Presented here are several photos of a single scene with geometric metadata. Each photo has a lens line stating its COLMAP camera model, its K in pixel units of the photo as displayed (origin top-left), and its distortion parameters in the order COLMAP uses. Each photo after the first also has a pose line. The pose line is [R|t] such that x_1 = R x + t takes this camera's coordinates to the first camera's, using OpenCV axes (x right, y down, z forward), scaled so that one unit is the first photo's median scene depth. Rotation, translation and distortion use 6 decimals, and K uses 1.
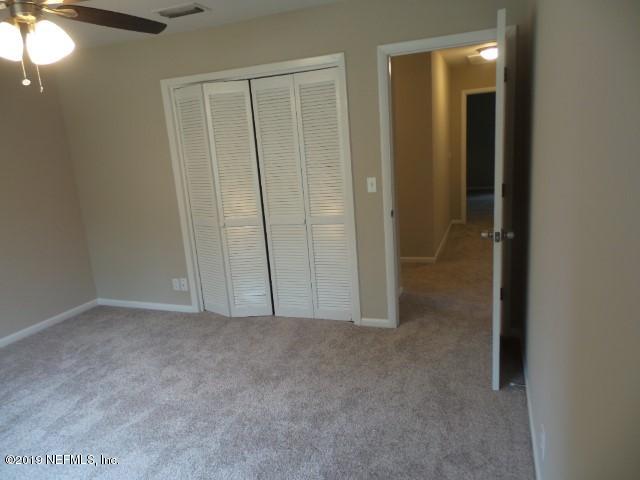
lens RADIAL K [[440.2, 0, 320.3], [0, 440.2, 238.0], [0, 0, 1]] dist [-0.000898, -0.000417]
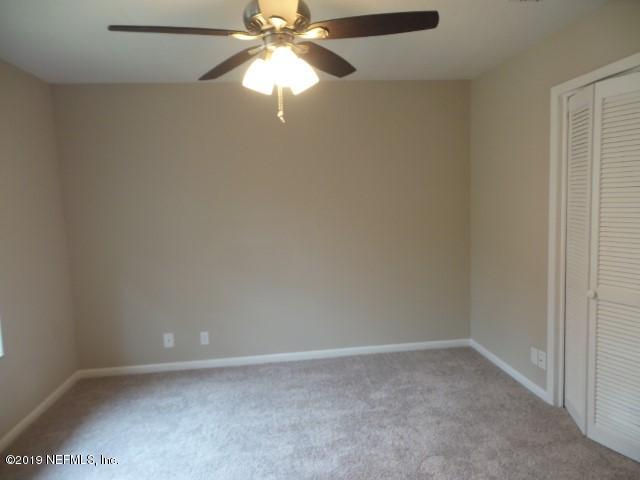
lens RADIAL K [[440.2, 0, 319.0], [0, 440.2, 244.2], [0, 0, 1]] dist [-0.000898, -0.000417]
pose [[0.463016, 0.144035, -0.874568, 0.149268], [-0.178955, 0.981579, 0.066916, -0.074576], [0.868096, 0.125525, 0.480263, 0.324823]]
